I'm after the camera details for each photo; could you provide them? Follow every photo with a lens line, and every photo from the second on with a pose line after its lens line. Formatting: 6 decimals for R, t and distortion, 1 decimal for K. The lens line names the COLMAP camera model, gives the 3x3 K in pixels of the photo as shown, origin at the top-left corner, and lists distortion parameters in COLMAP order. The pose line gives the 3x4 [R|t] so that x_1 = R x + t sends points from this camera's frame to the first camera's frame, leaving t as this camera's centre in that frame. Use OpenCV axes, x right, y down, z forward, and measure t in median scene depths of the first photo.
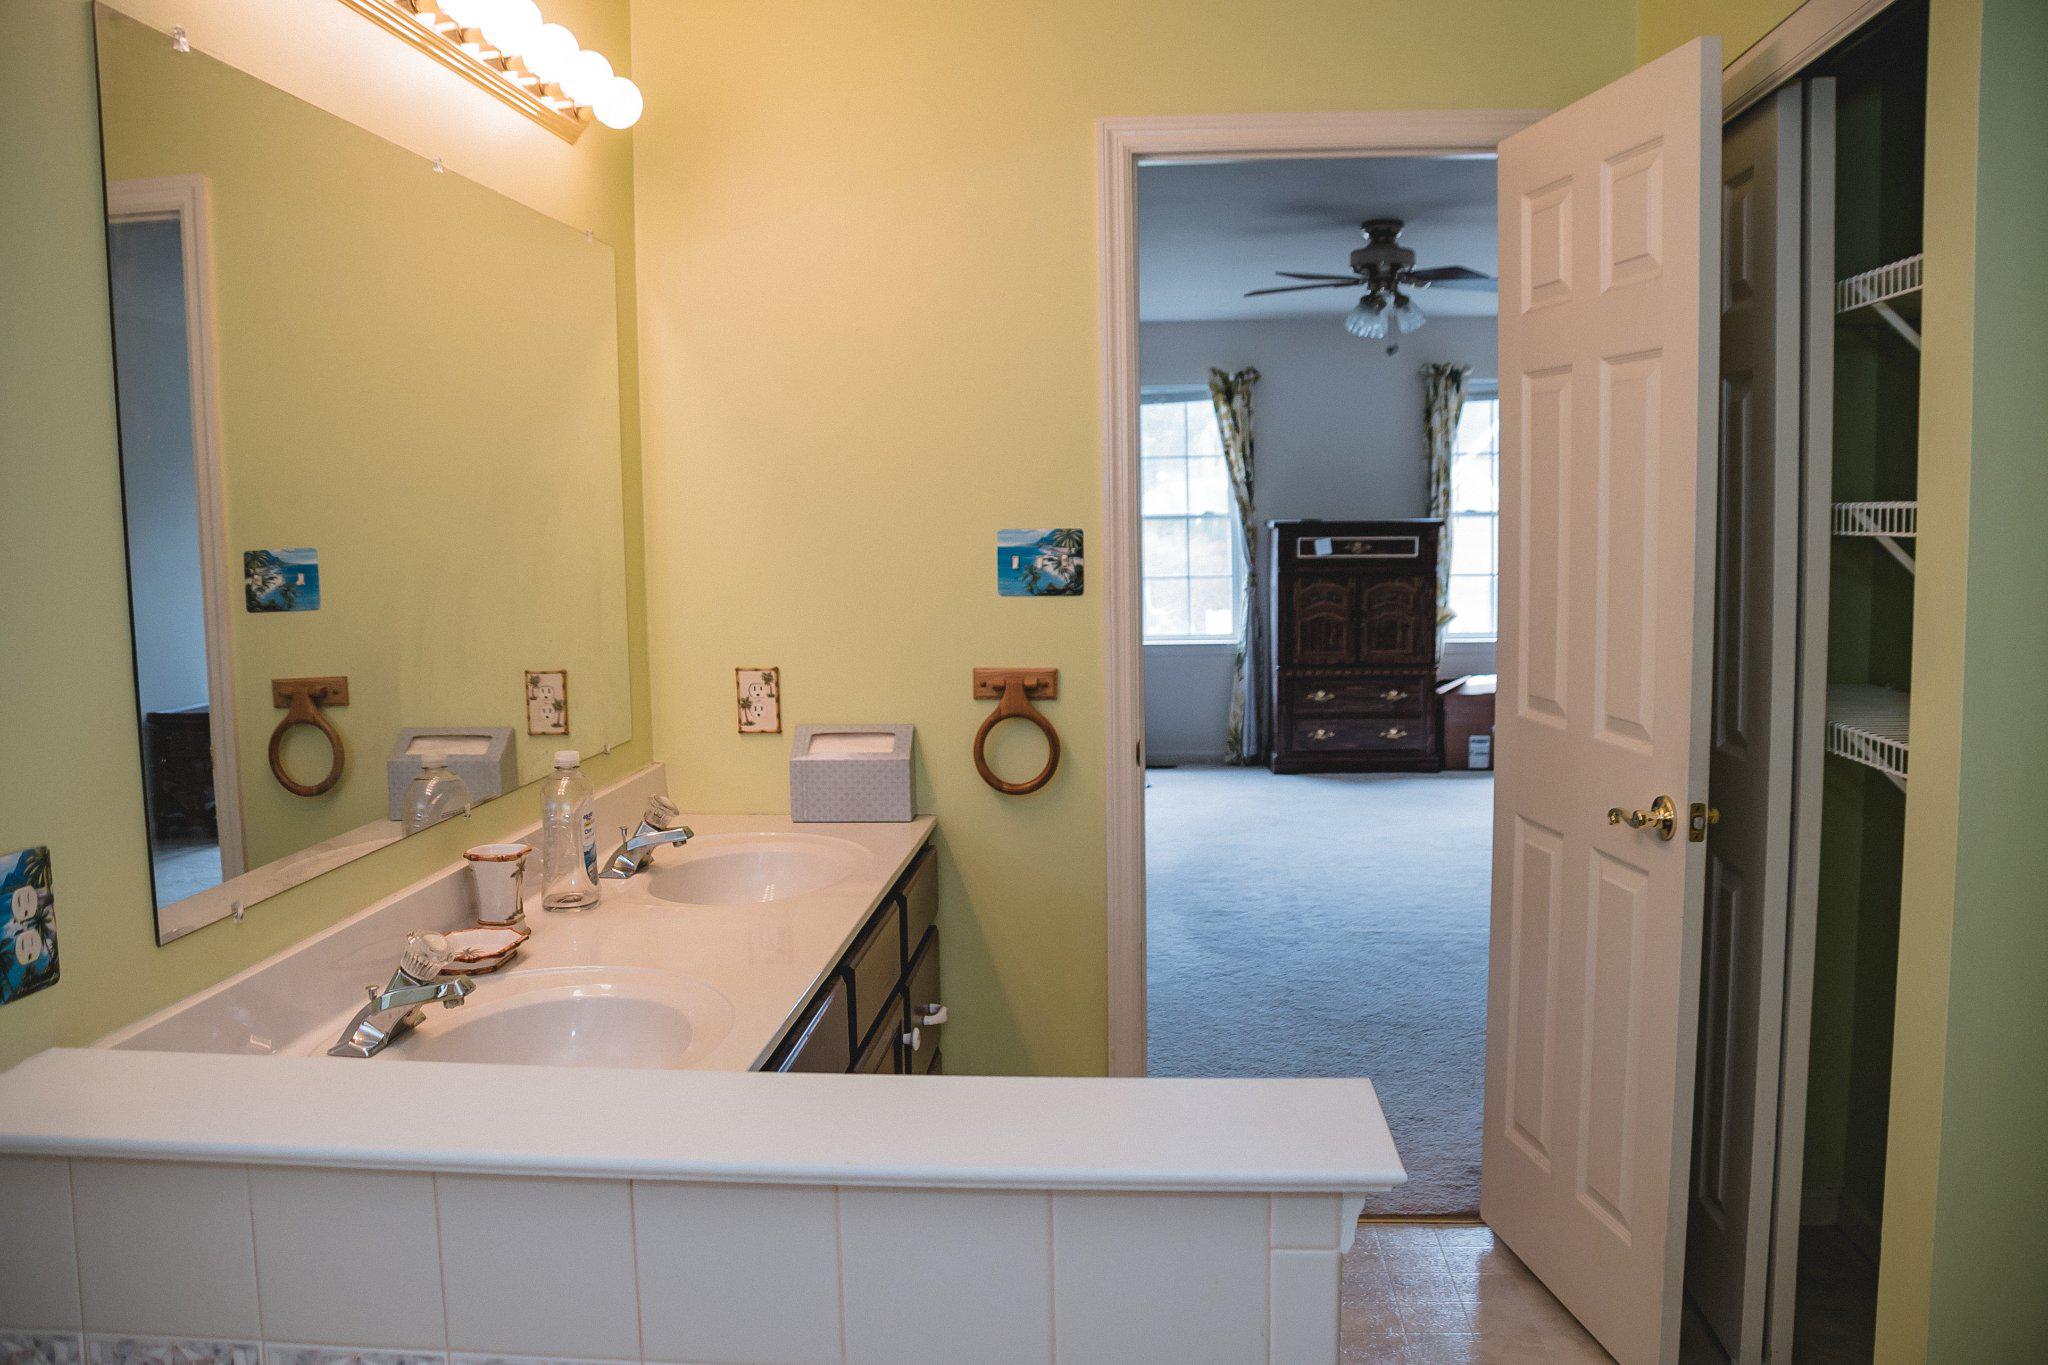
lens RADIAL K [[1647.6, 0, 989.1], [0, 1647.6, 692.1], [0, 0, 1]] dist [-0.168401, 0.097844]
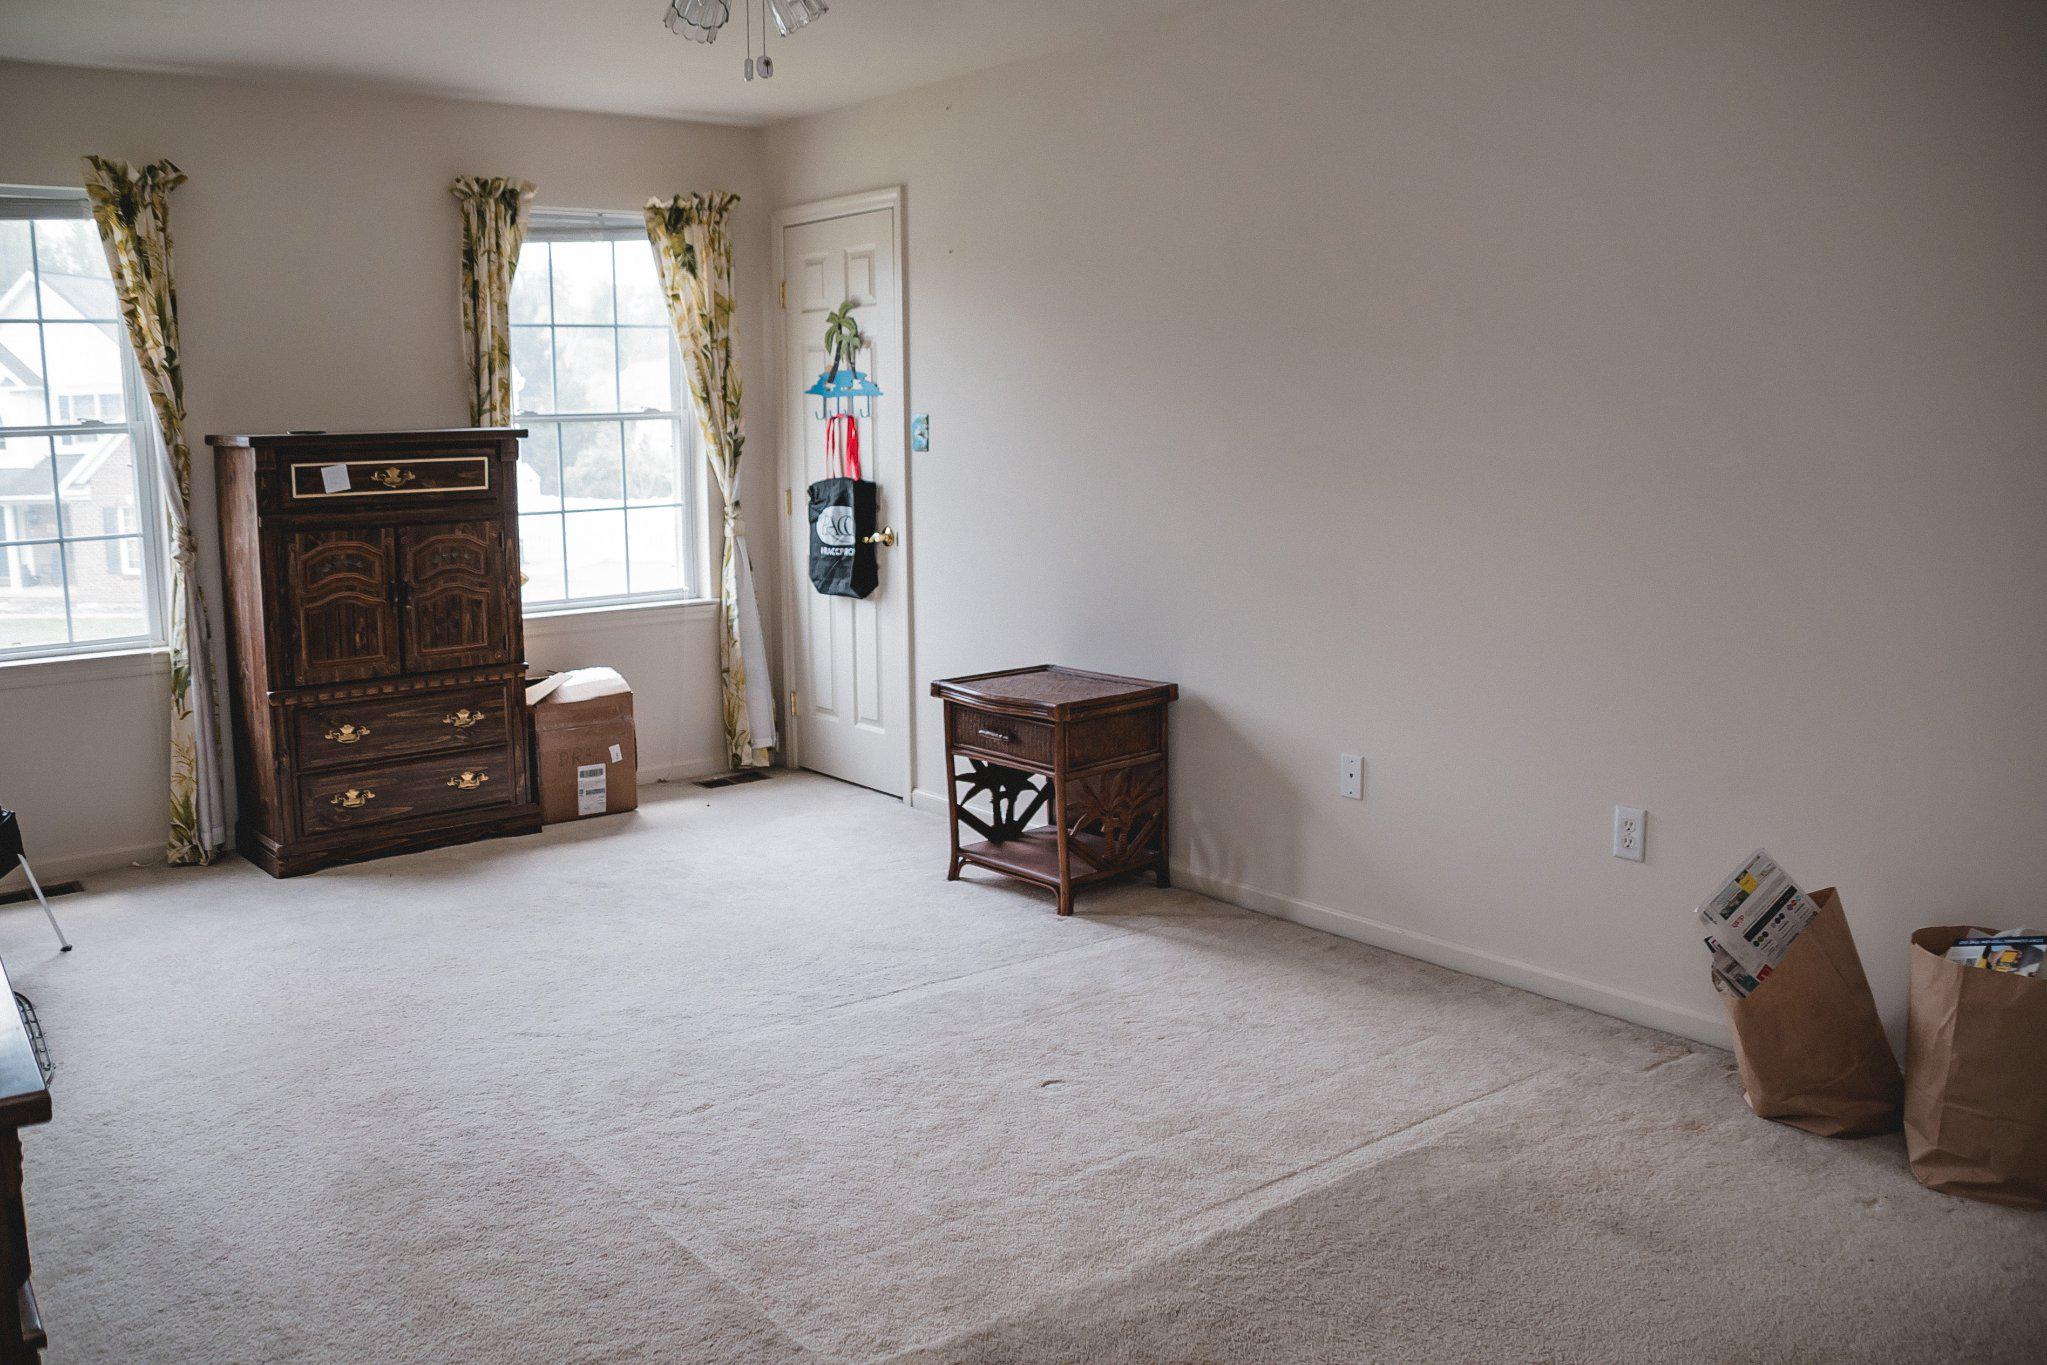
lens RADIAL K [[1646.8, 0, 988.6], [0, 1646.8, 692.1], [0, 0, 1]] dist [-0.168401, 0.097844]
pose [[0.694426, -0.108003, 0.711413, -0.045081], [0.069714, 0.994119, 0.082872, -0.043810], [-0.716179, -0.007953, 0.697871, 0.431512]]
